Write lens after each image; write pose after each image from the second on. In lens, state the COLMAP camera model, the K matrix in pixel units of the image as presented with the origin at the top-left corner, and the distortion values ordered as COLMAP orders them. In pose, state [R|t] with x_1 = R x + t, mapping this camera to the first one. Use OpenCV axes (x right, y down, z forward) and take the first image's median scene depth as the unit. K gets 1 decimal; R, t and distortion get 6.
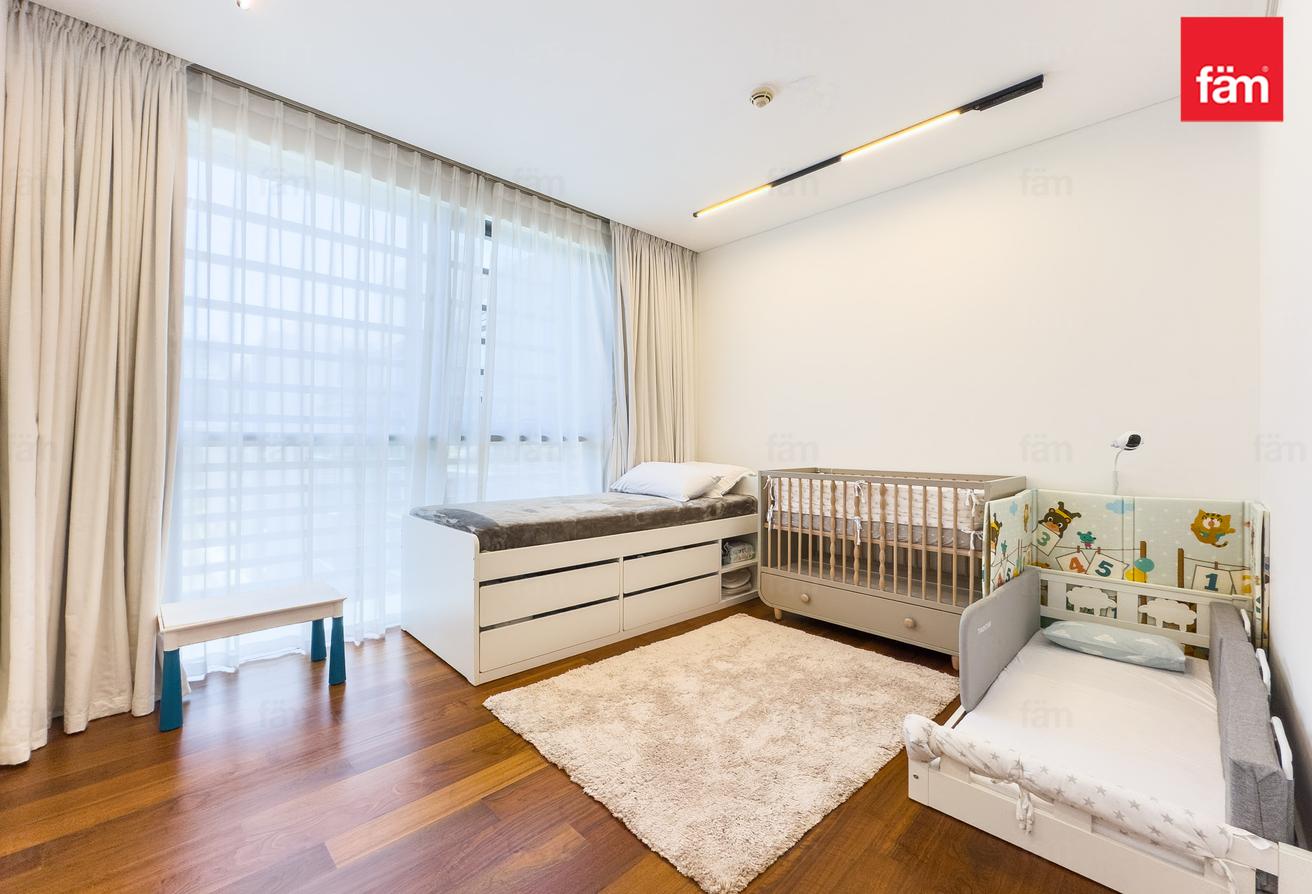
lens RADIAL K [[538.4, 0, 656.0], [0, 538.4, 442.6], [0, 0, 1]] dist [-0.000530, -0.000012]
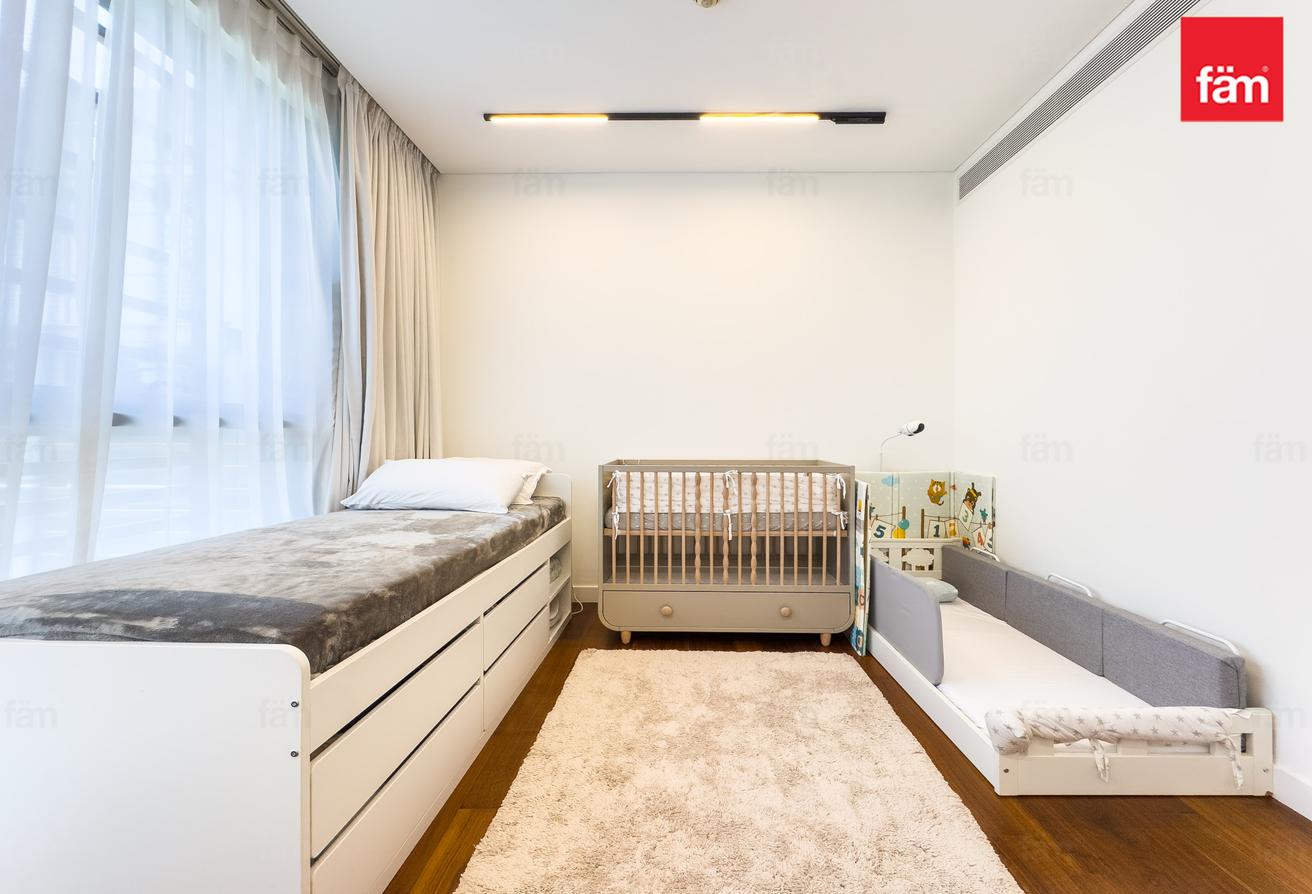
lens RADIAL K [[542.0, 0, 672.1], [0, 542.0, 432.0], [0, 0, 1]] dist [-0.001077, -0.000100]
pose [[0.704814, 0.000352, 0.709393, -0.369413], [0.001307, 0.999998, -0.001794, 0.005453], [-0.709391, 0.002192, 0.704811, 0.427130]]
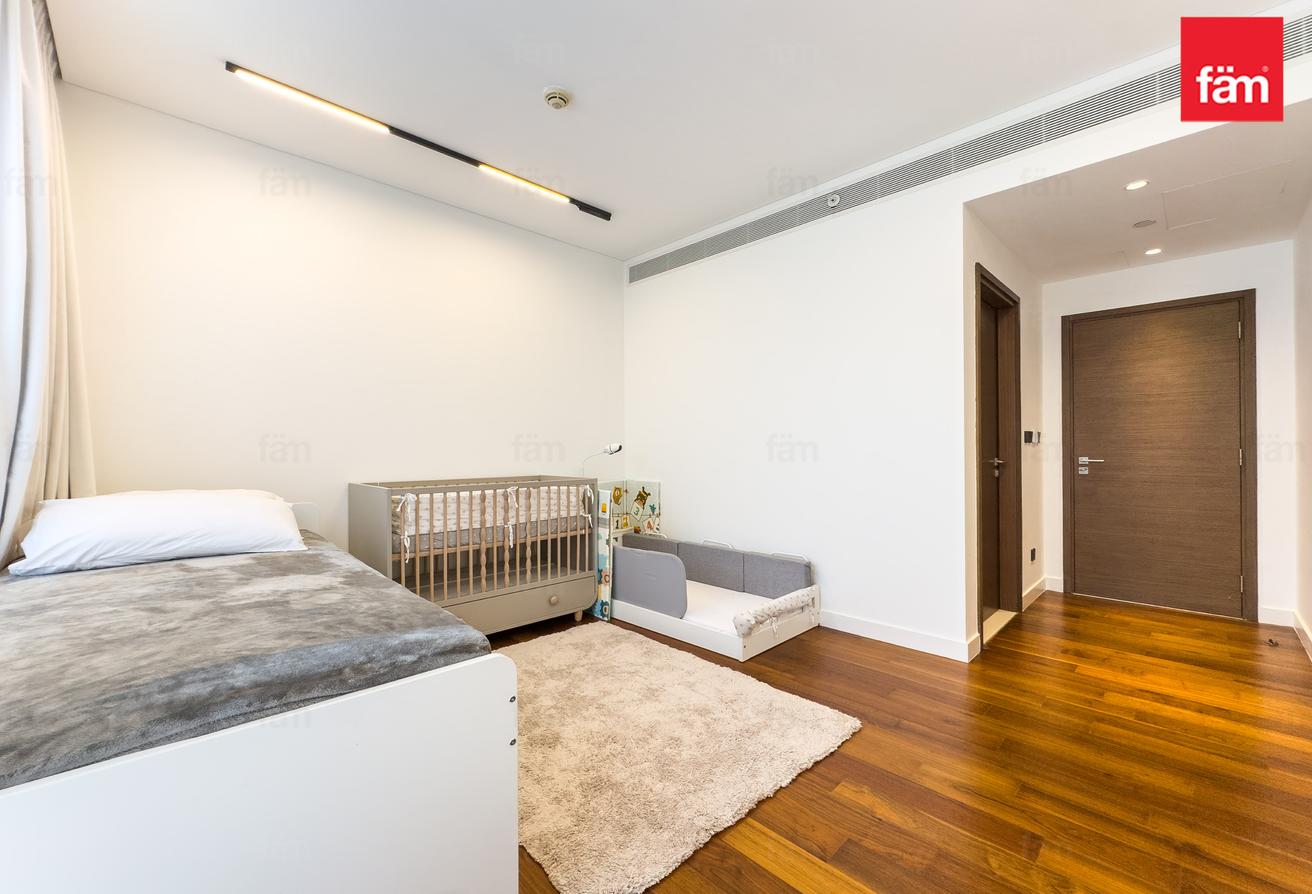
lens RADIAL K [[531.1, 0, 651.8], [0, 531.1, 448.8], [0, 0, 1]] dist [-0.001342, -0.000245]
pose [[0.001567, -0.002687, 0.999995, -0.692044], [0.006288, 0.999977, 0.002677, -0.006407], [-0.999979, 0.006284, 0.001584, 0.746763]]
